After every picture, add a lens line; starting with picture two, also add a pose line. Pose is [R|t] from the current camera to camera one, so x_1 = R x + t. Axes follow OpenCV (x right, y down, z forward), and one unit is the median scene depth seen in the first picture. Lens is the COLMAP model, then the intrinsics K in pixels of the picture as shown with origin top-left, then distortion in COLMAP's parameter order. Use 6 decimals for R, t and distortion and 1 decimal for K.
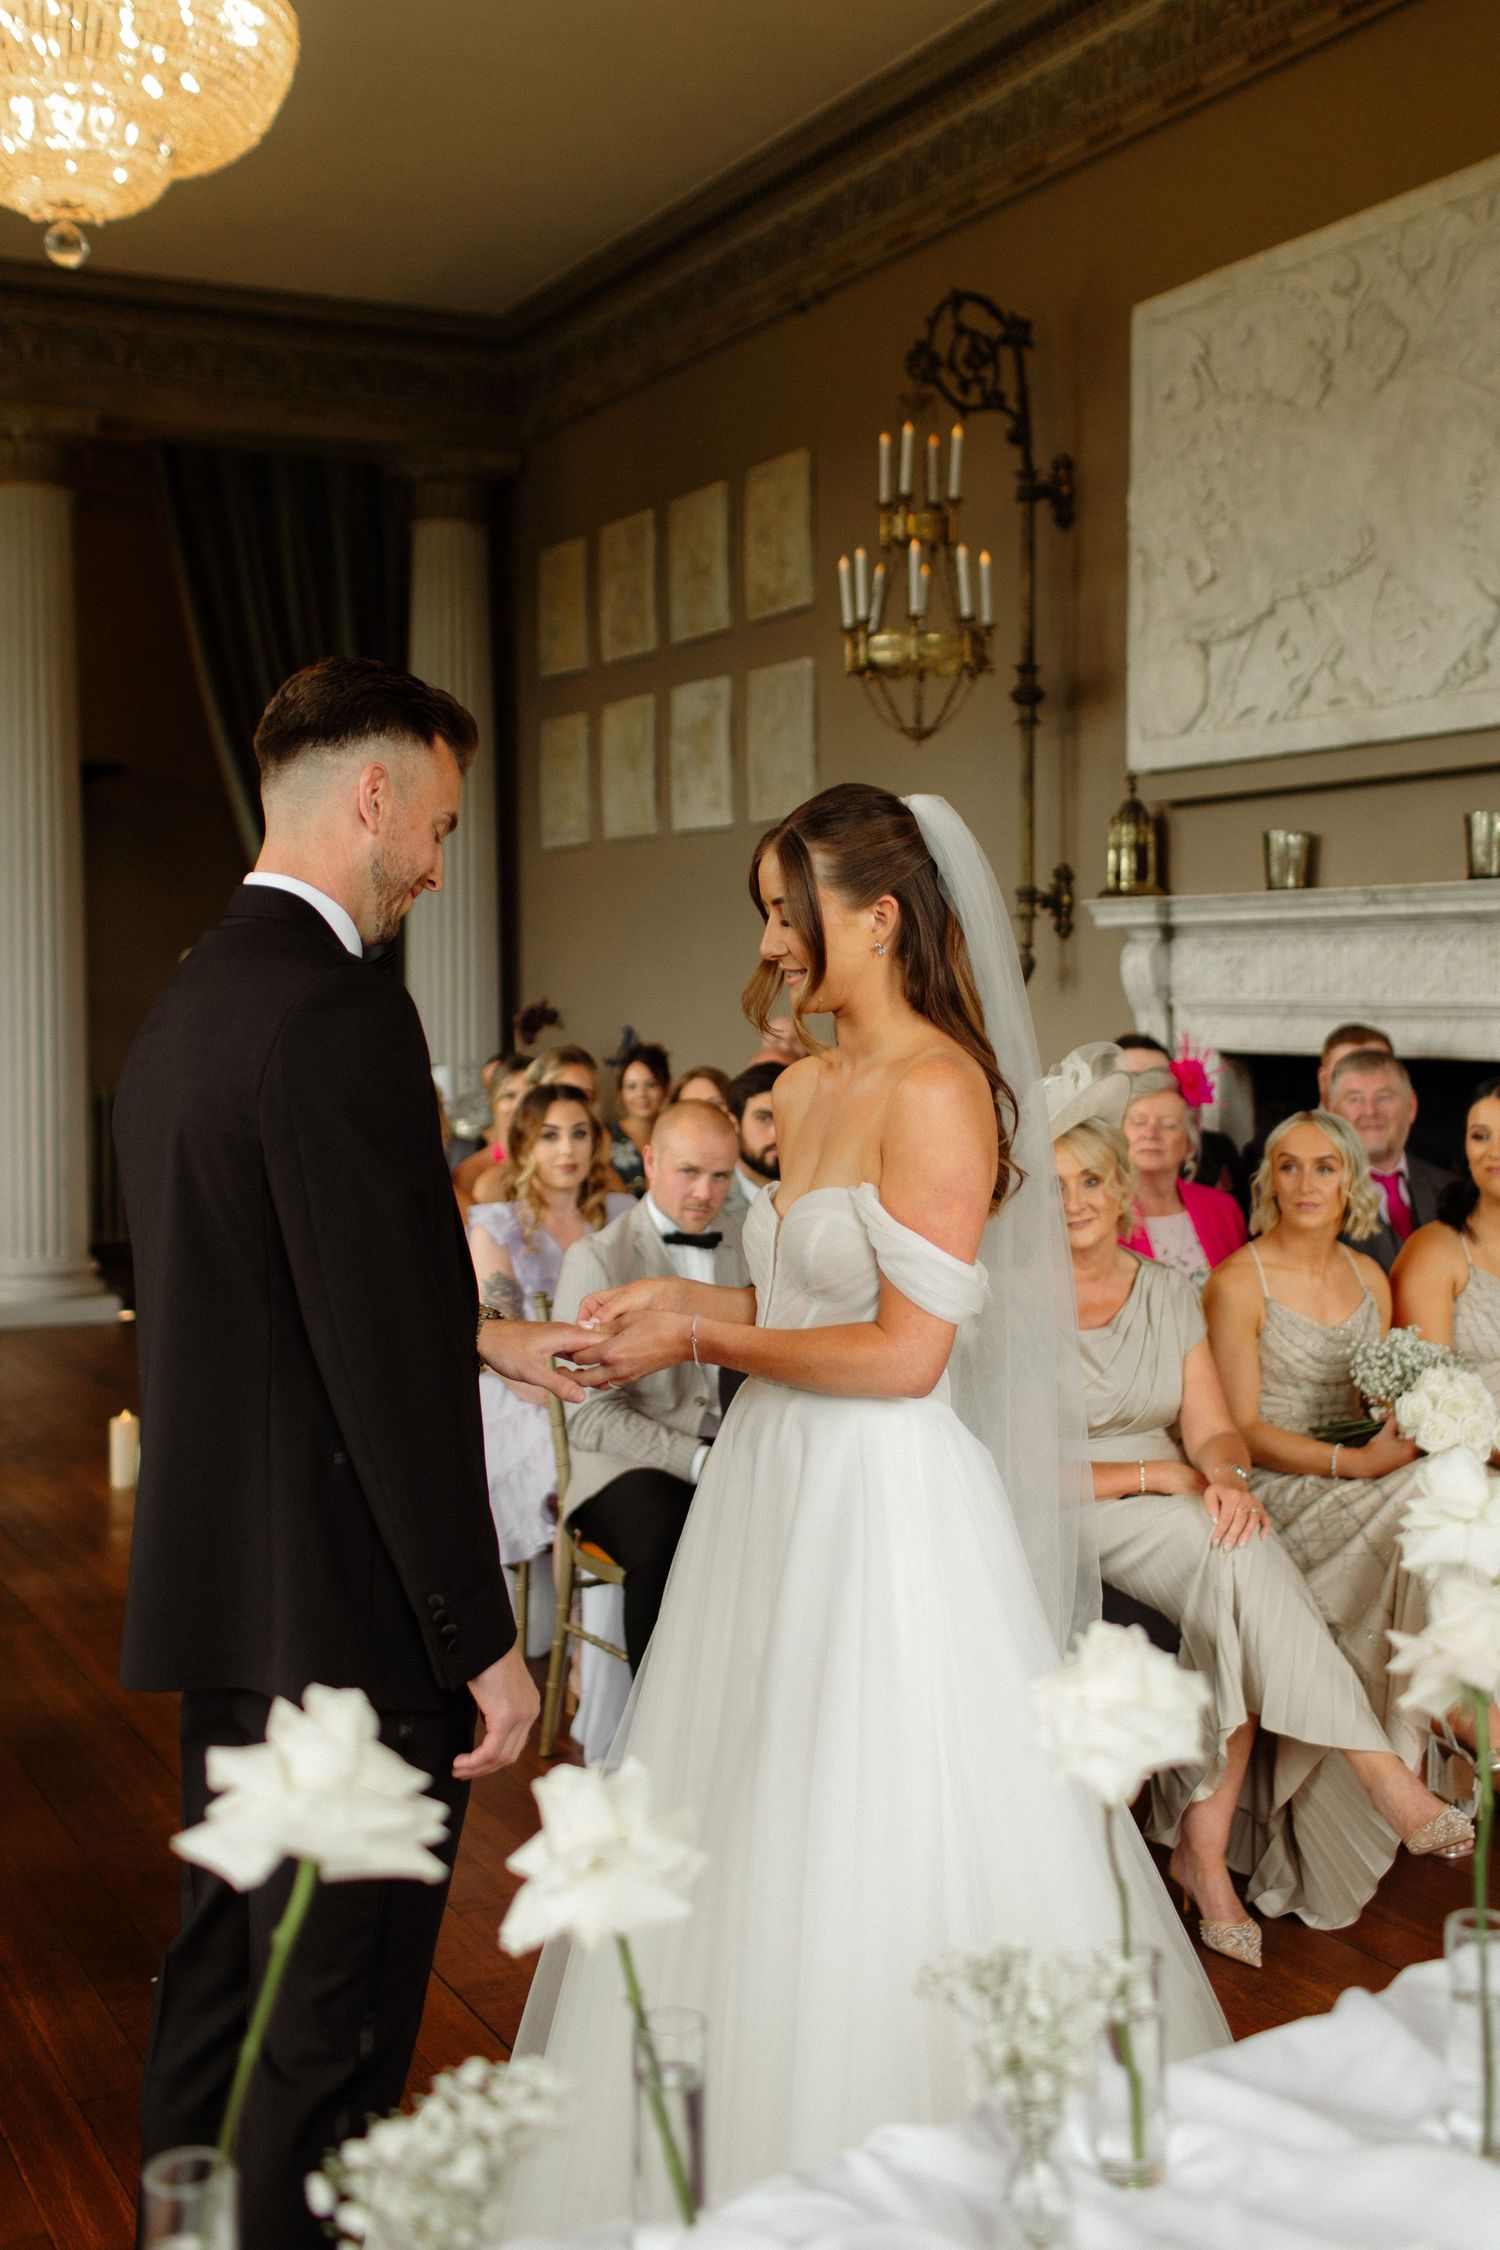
lens RADIAL K [[2674.4, 0, 854.2], [0, 2674.4, 977.6], [0, 0, 1]] dist [-0.012188, -0.046233]
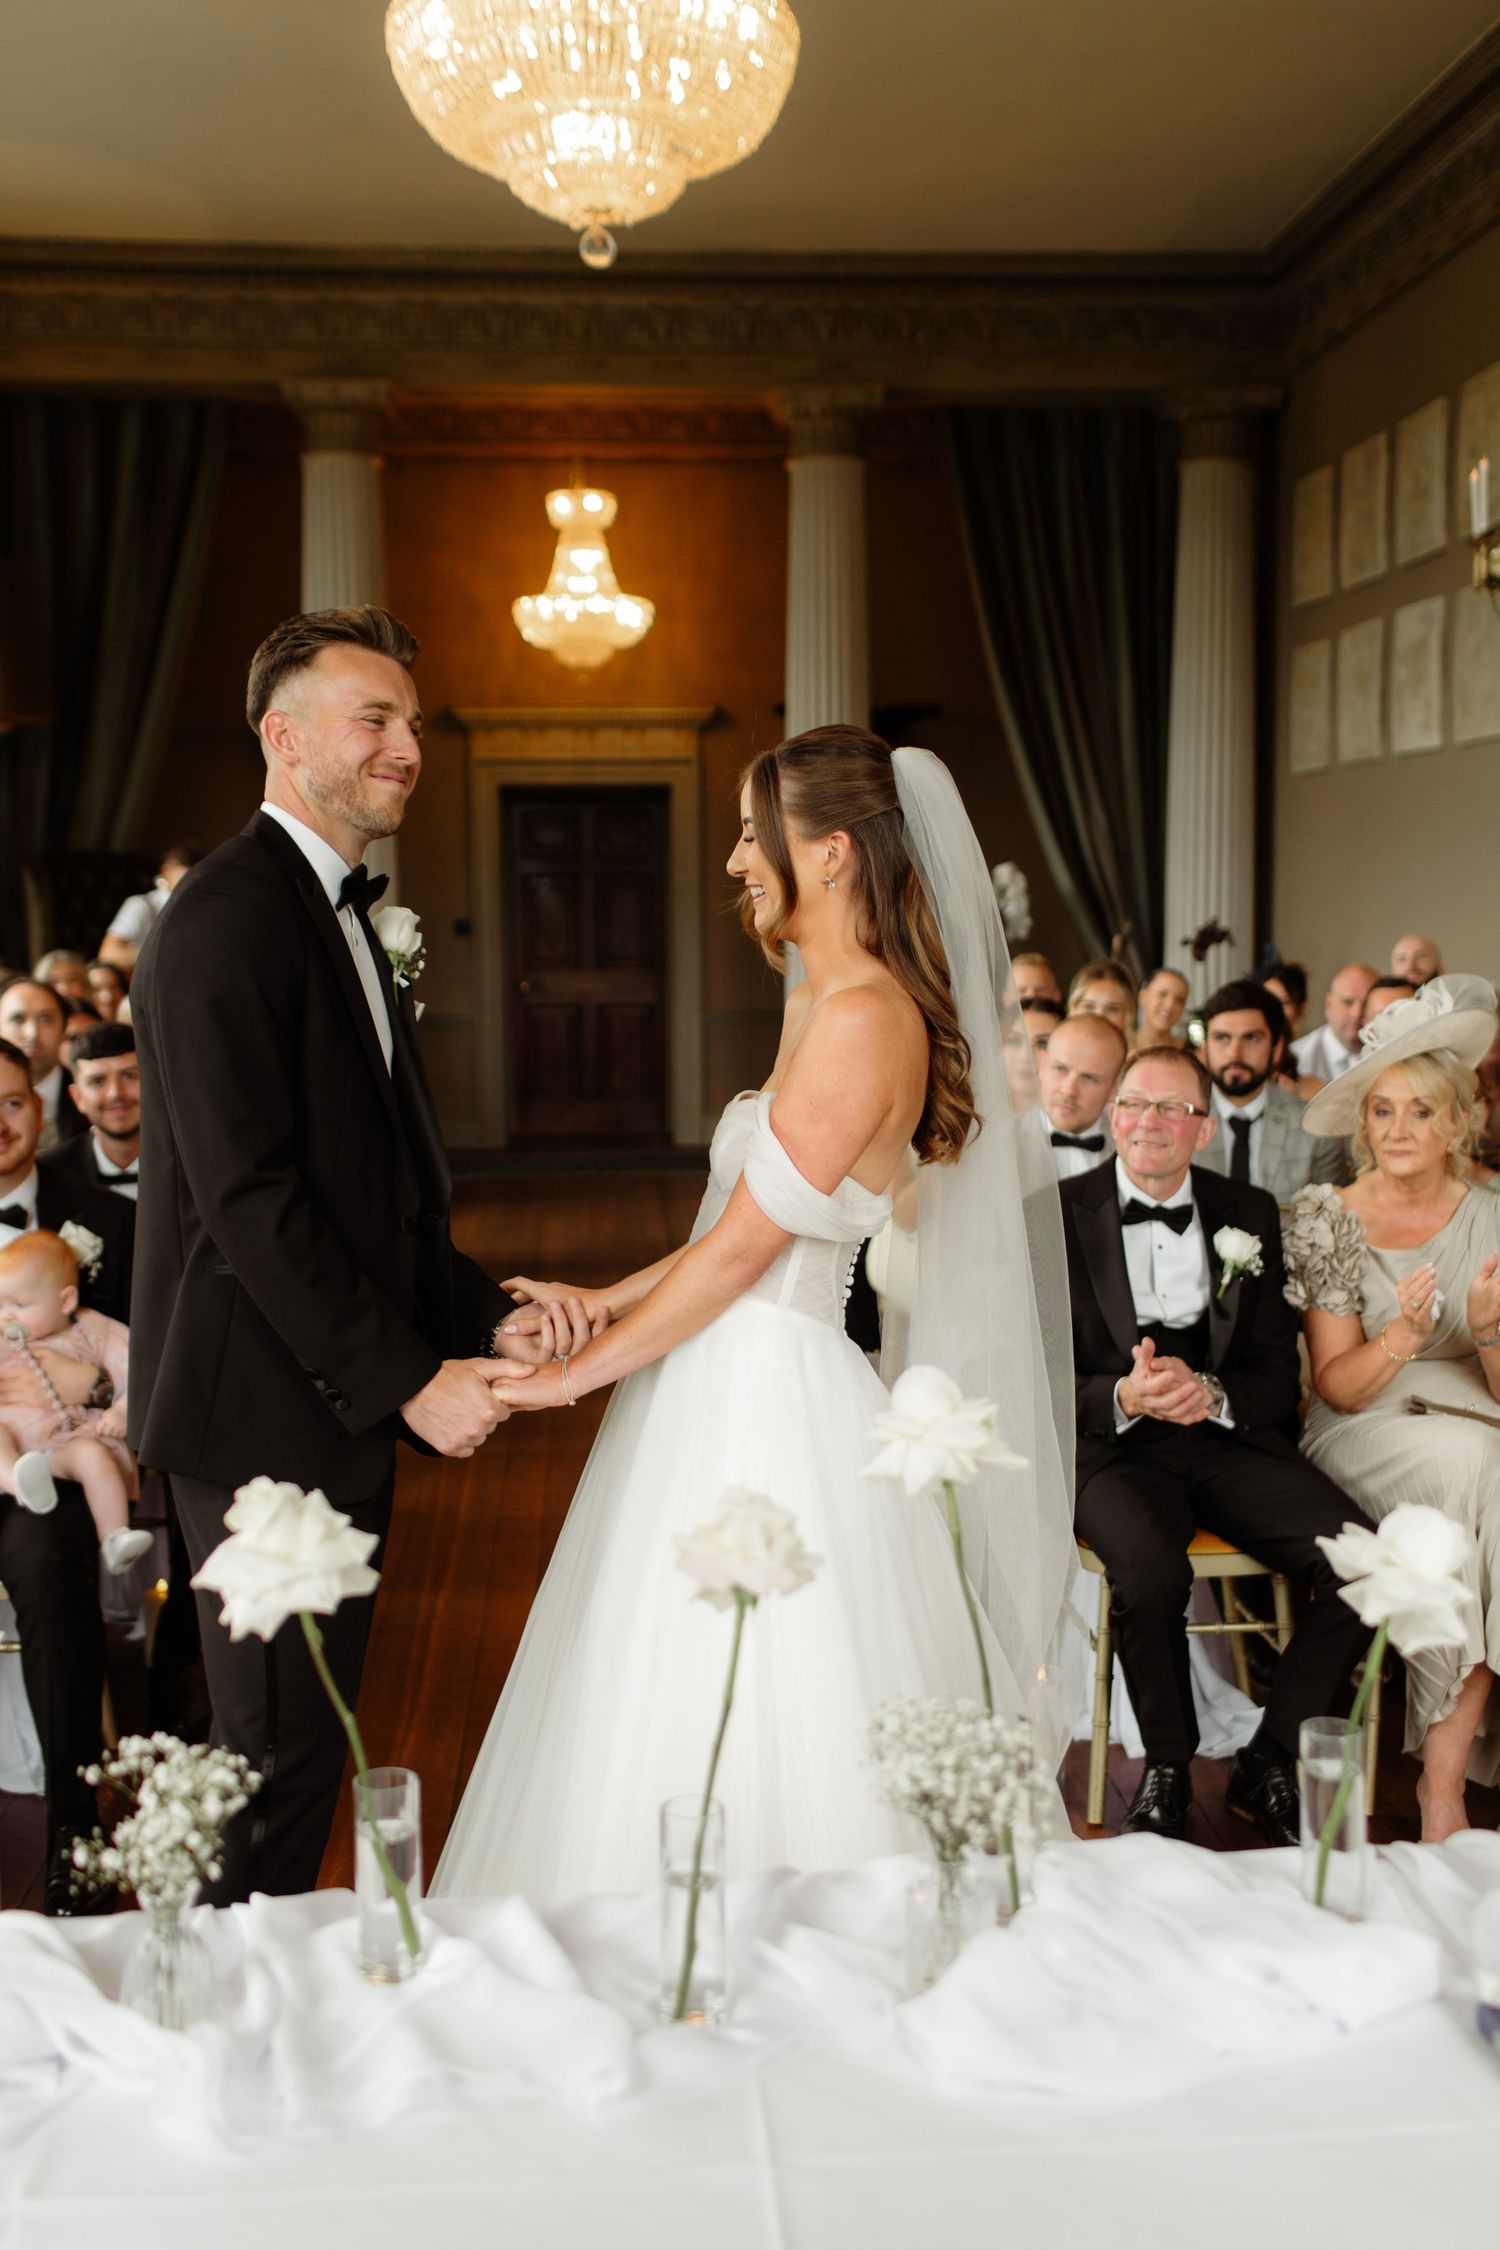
lens RADIAL K [[2451.4, 0, 750.0], [0, 2451.4, 1125.0], [0, 0, 1]] dist [0.005941, 0.005825]
pose [[0.889195, 0.042665, -0.455535, 0.193340], [0.000726, 0.995510, 0.094656, -0.003050], [0.457529, -0.084498, 0.885171, 0.061701]]
